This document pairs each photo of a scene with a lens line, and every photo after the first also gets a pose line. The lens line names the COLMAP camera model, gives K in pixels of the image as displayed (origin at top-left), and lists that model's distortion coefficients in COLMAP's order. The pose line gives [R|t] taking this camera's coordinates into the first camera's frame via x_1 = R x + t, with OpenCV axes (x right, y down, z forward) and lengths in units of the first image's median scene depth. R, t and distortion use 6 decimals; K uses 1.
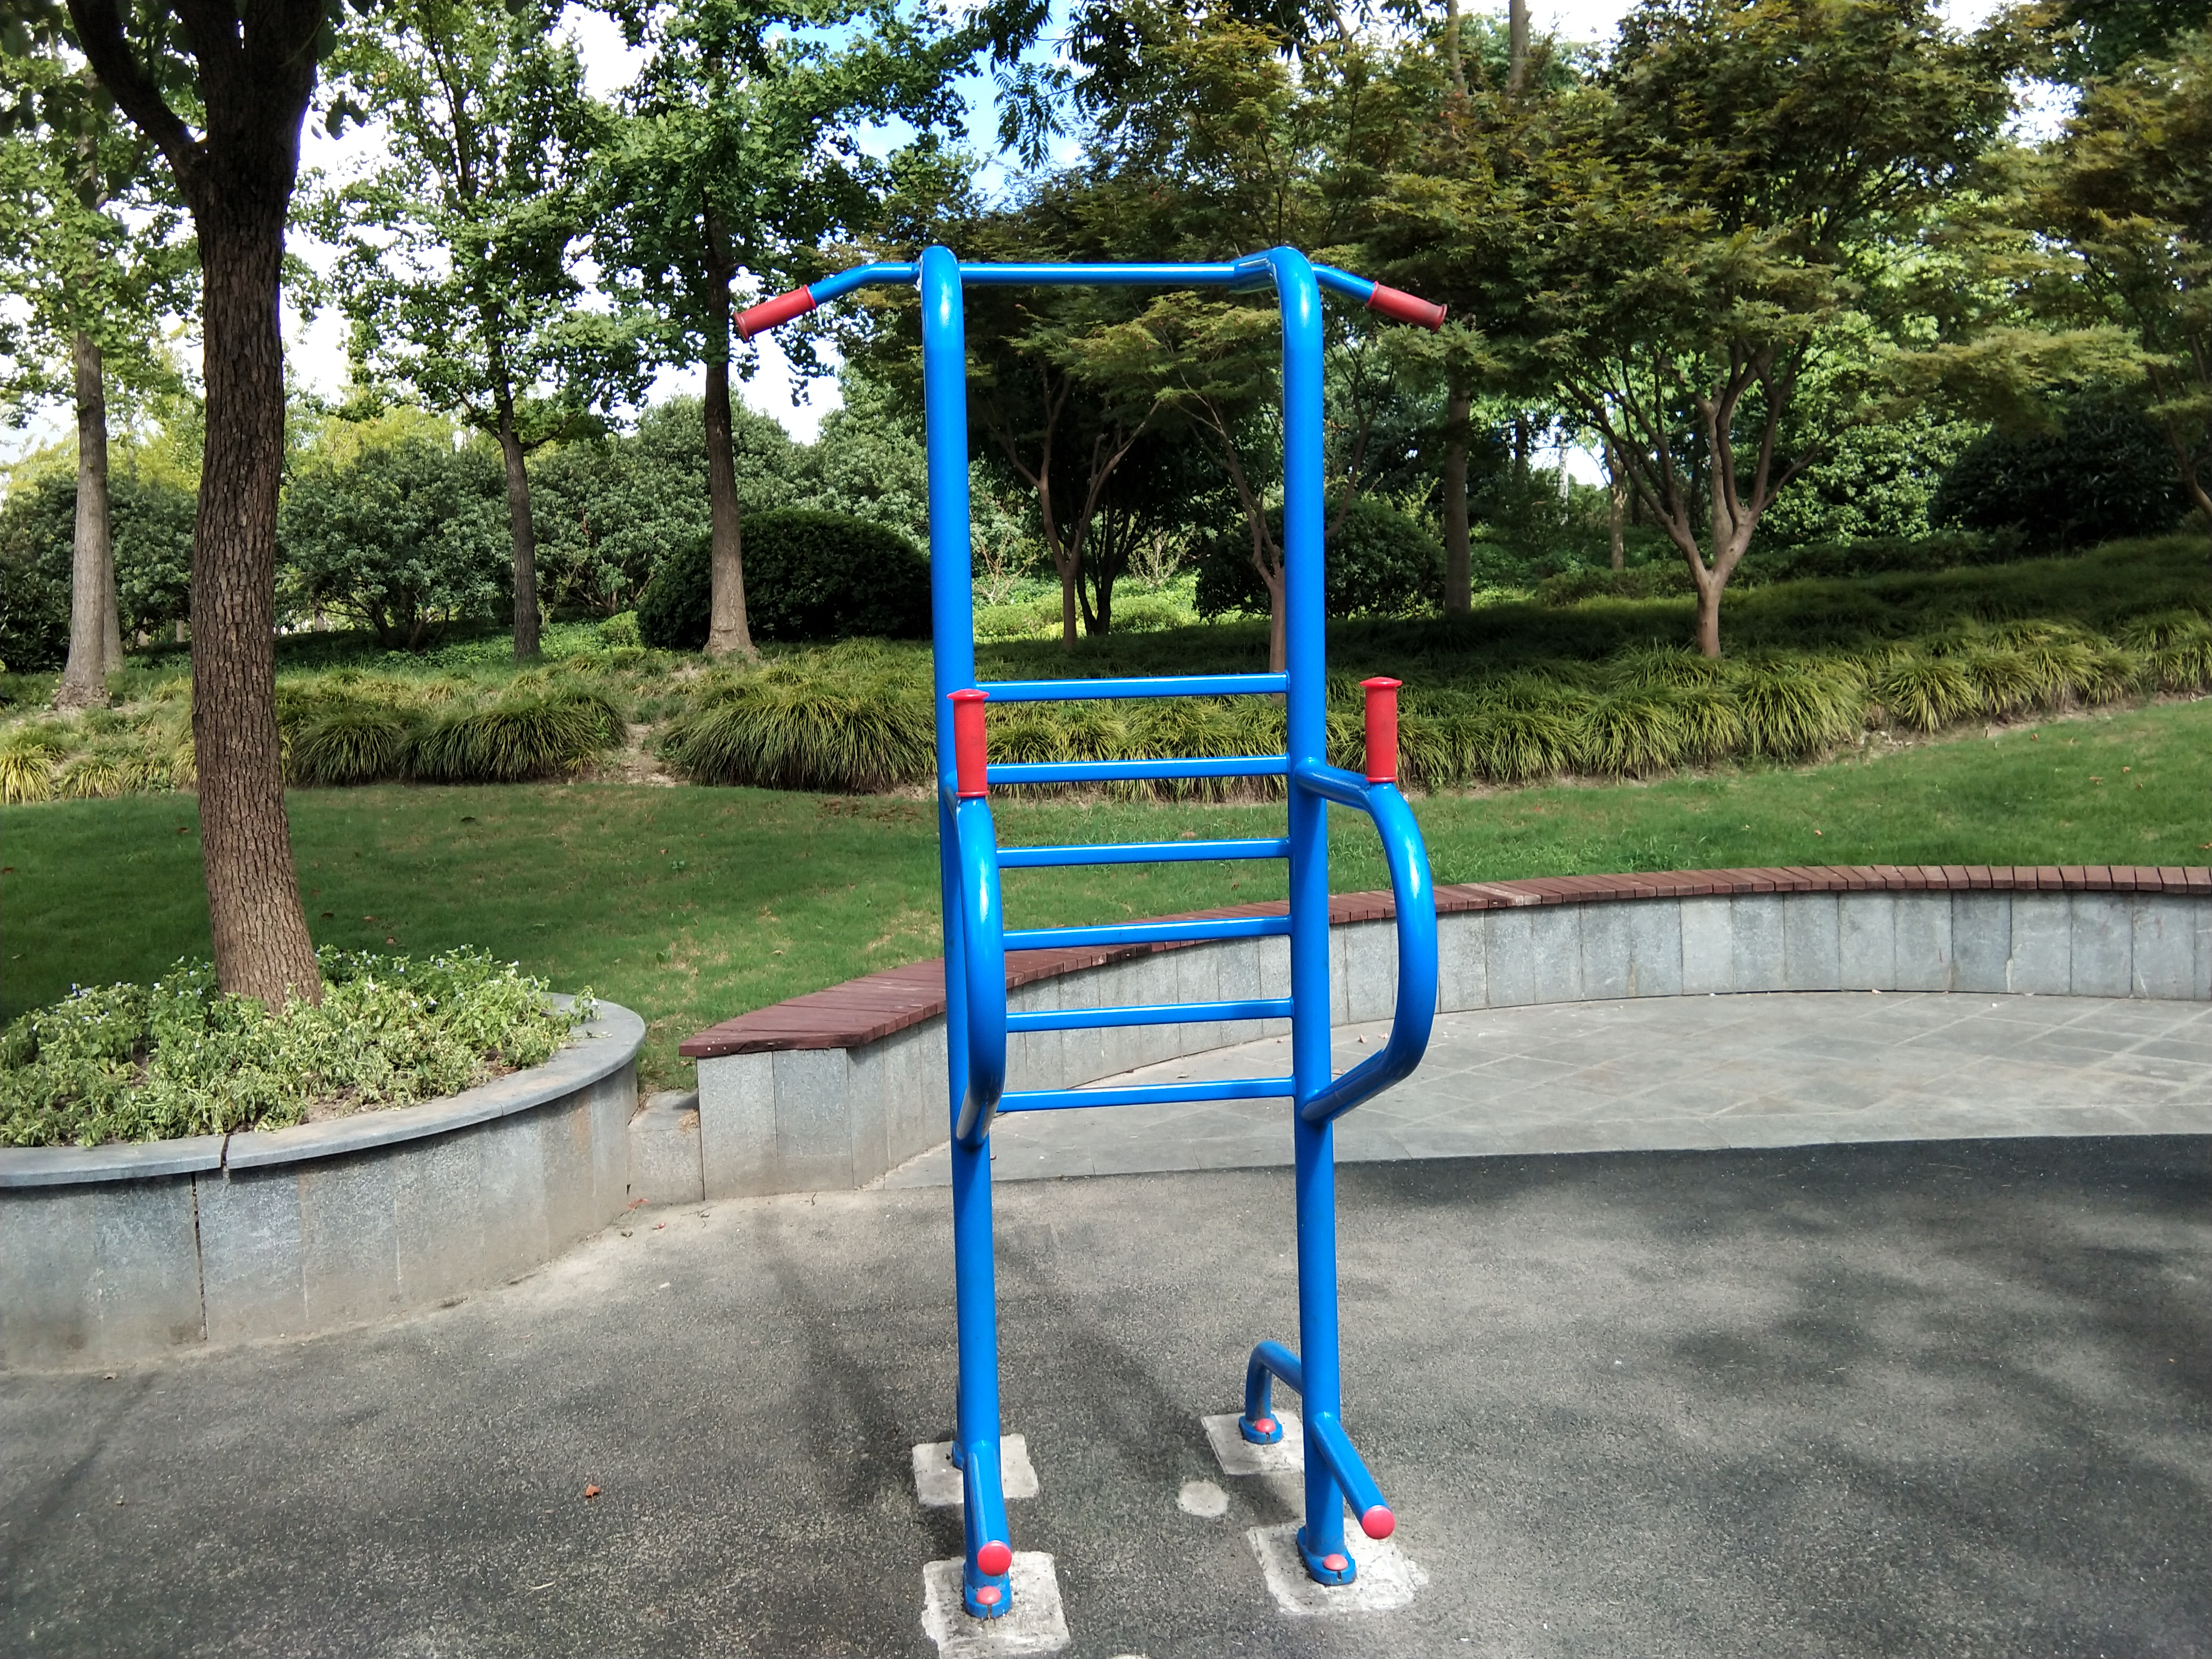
lens RADIAL K [[1774.1, 0, 1096.8], [0, 1774.1, 806.7], [0, 0, 1]] dist [0.096207, -0.147516]
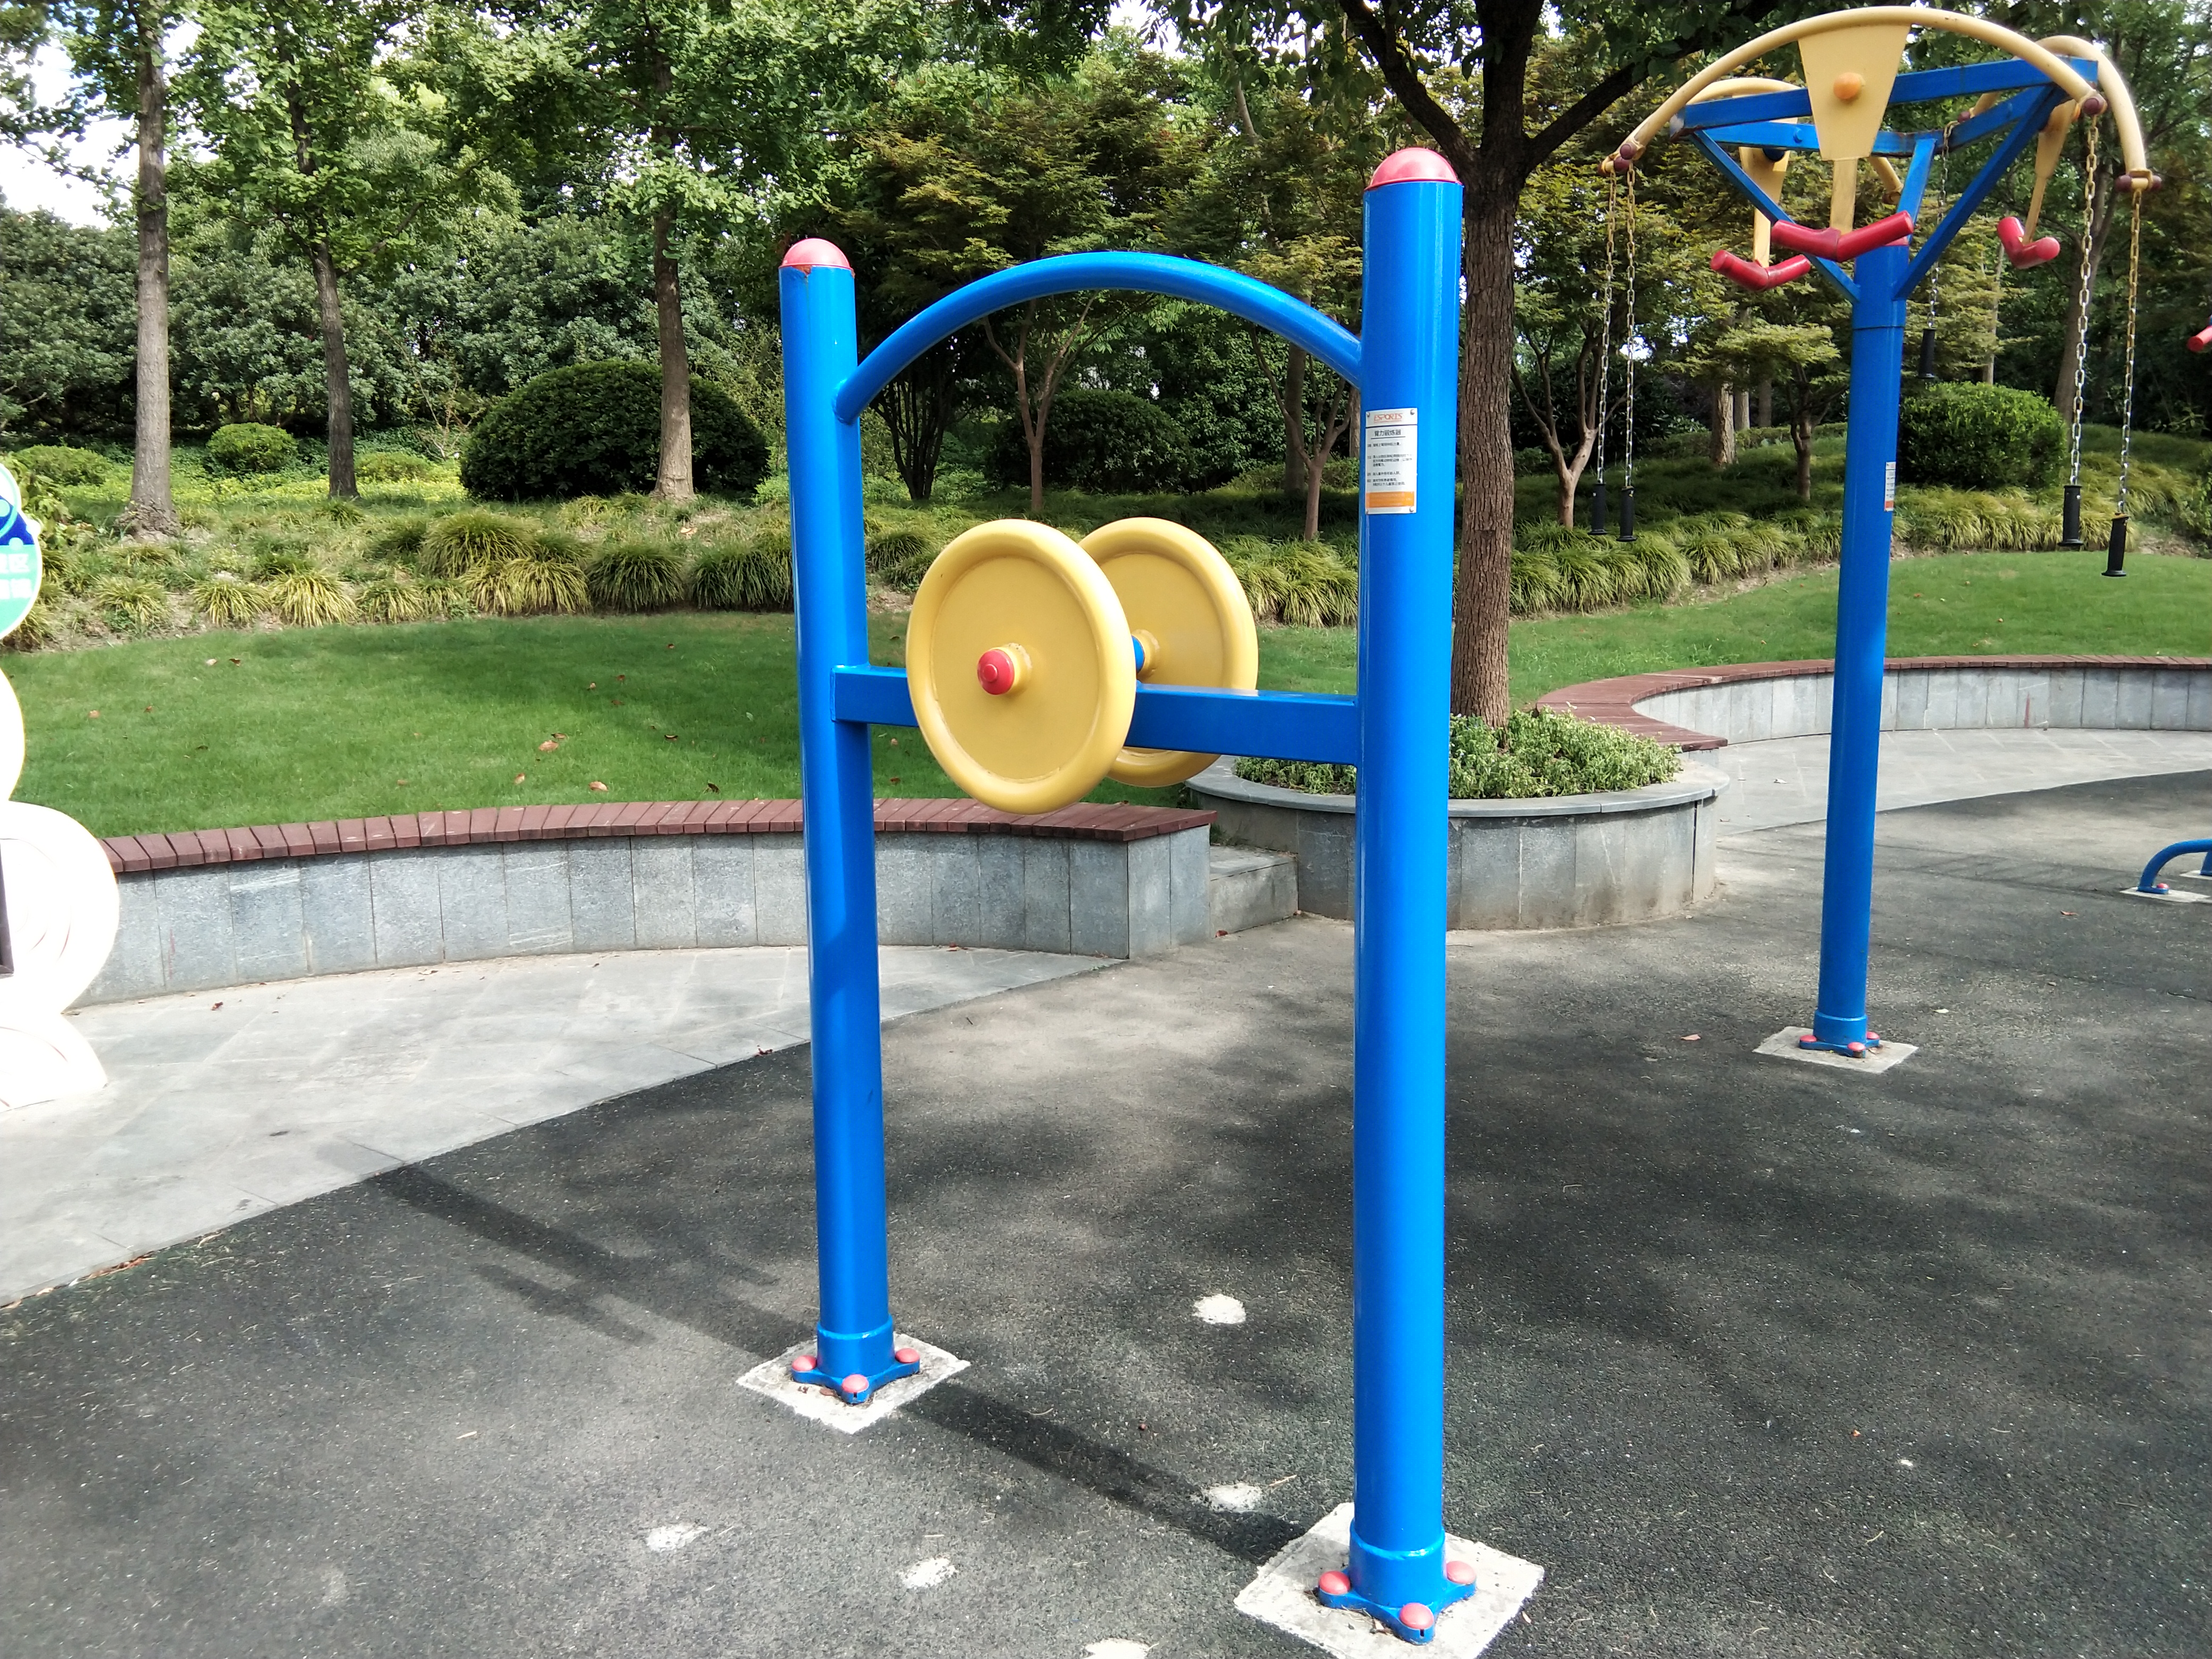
lens RADIAL K [[1764.6, 0, 1091.7], [0, 1764.6, 830.1], [0, 0, 1]] dist [0.127250, -0.224413]
pose [[0.869636, -0.051869, 0.490961, -0.989250], [0.013645, 0.996611, 0.081119, 0.048445], [-0.493505, -0.063845, 0.867397, -0.088832]]
